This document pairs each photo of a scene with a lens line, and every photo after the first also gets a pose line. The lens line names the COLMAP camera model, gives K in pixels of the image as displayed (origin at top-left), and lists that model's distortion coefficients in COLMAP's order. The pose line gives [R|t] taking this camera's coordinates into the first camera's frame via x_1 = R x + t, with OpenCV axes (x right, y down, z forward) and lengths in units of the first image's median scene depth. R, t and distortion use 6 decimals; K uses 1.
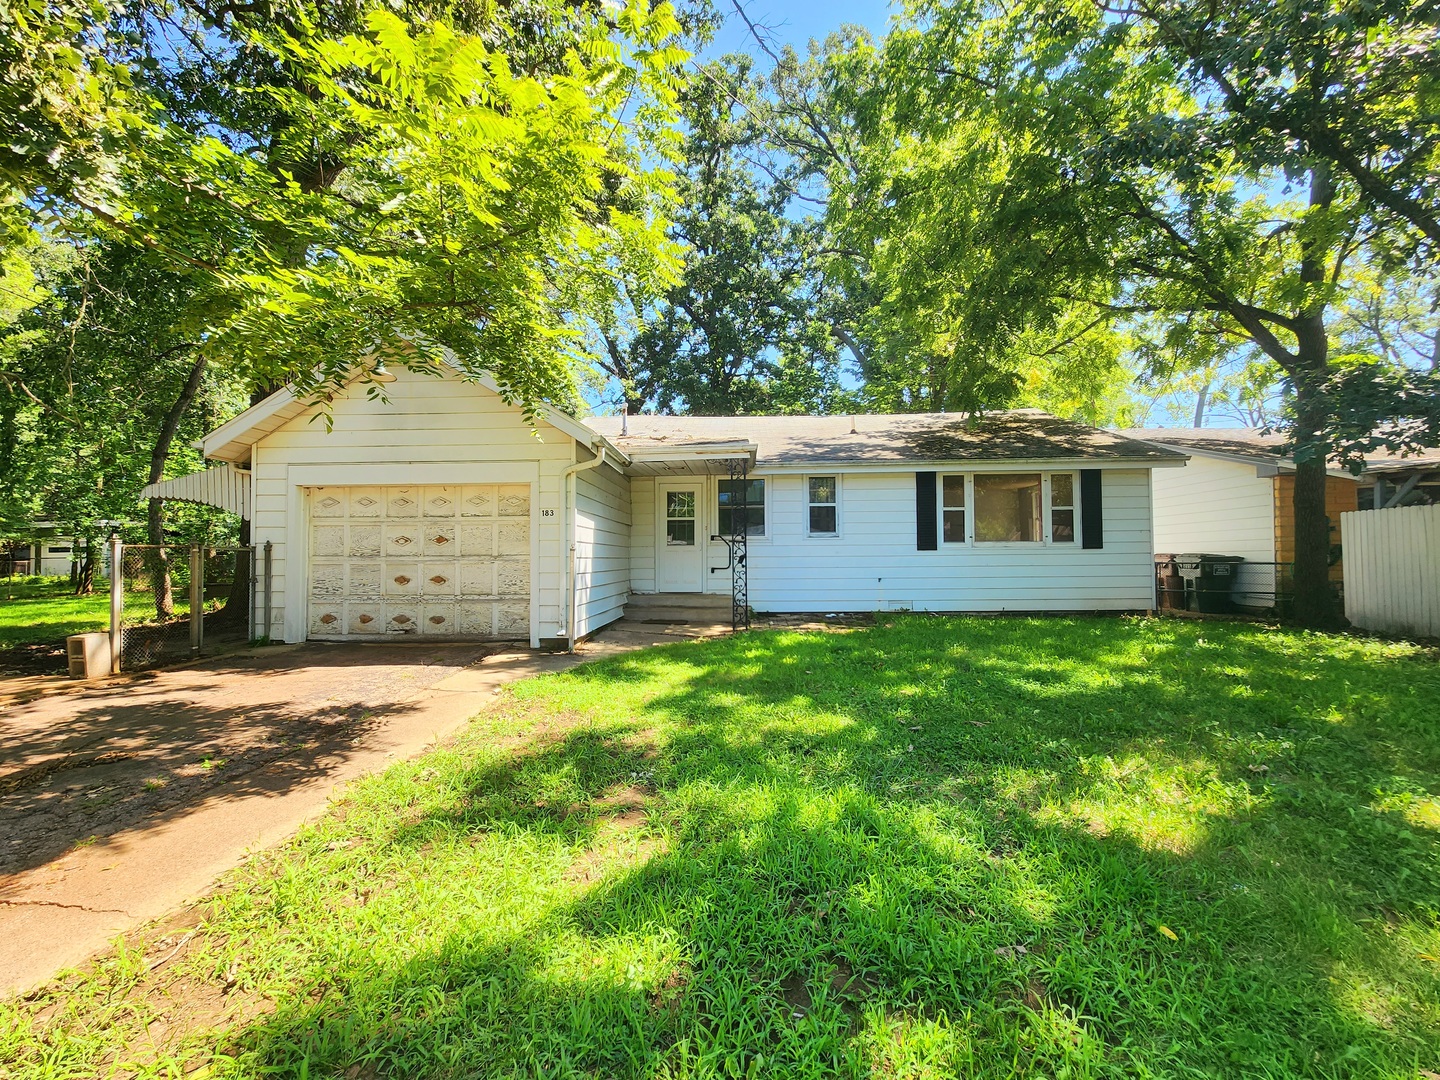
lens RADIAL K [[587.8, 0, 719.6], [0, 587.8, 539.0], [0, 0, 1]] dist [-0.001549, -0.002055]
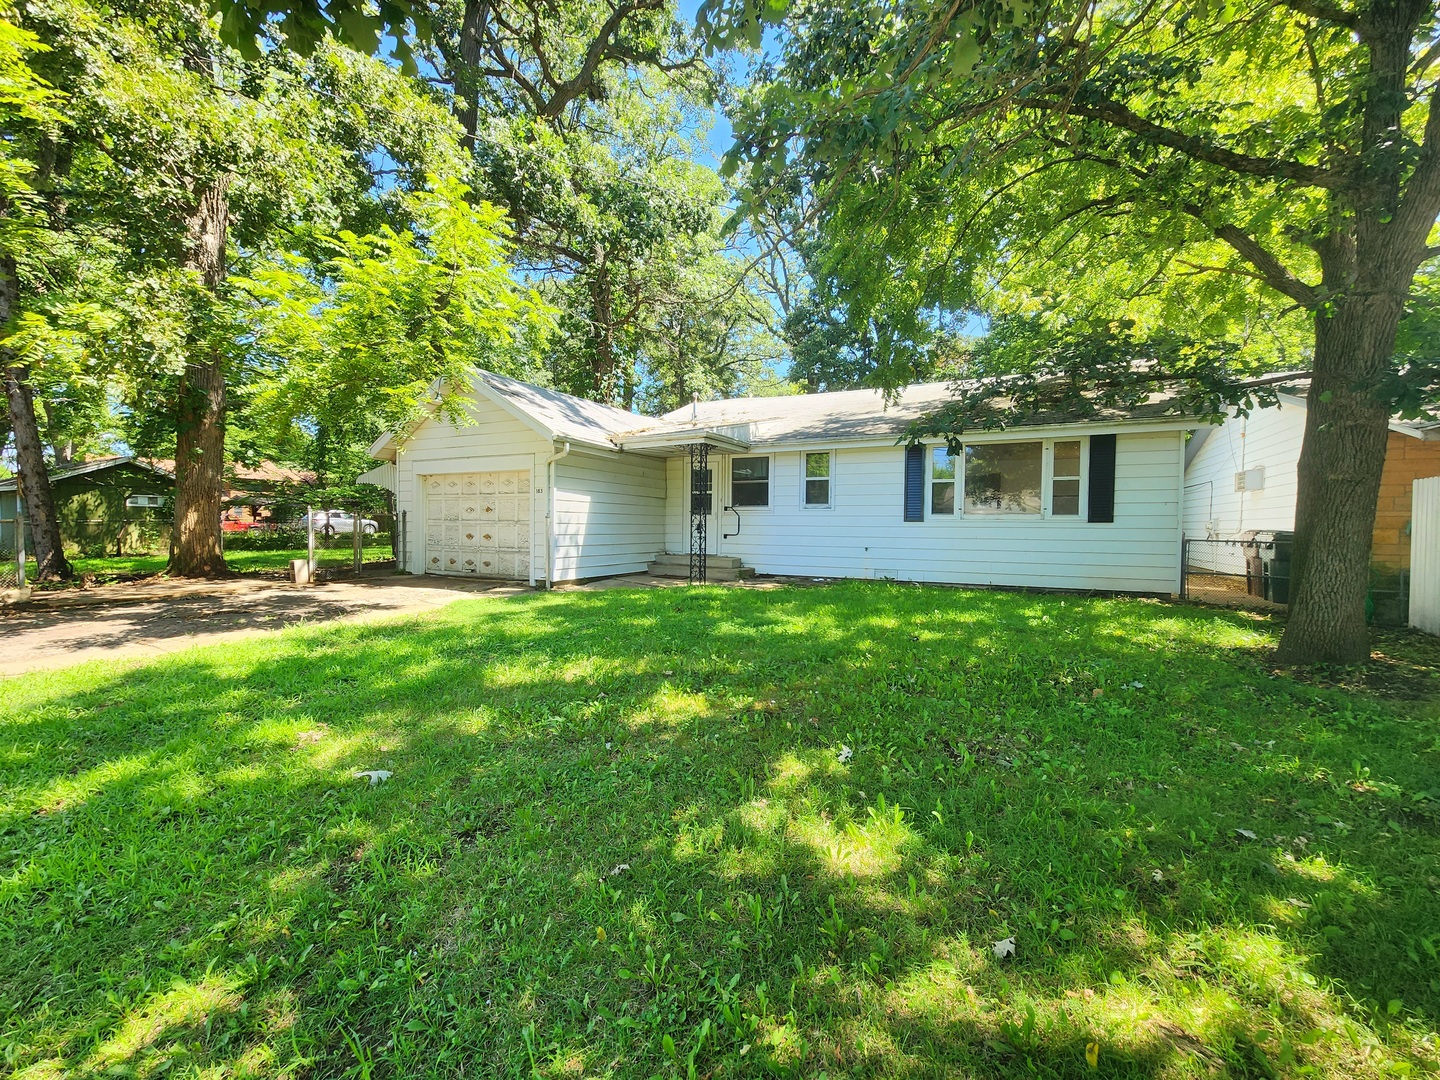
lens RADIAL K [[587.8, 0, 721.7], [0, 587.8, 542.7], [0, 0, 1]] dist [-0.001549, -0.002055]
pose [[0.908327, 0.028406, -0.417296, 0.482078], [-0.003182, 0.998132, 0.061019, -0.005732], [0.418249, -0.054098, 0.906720, -0.068161]]
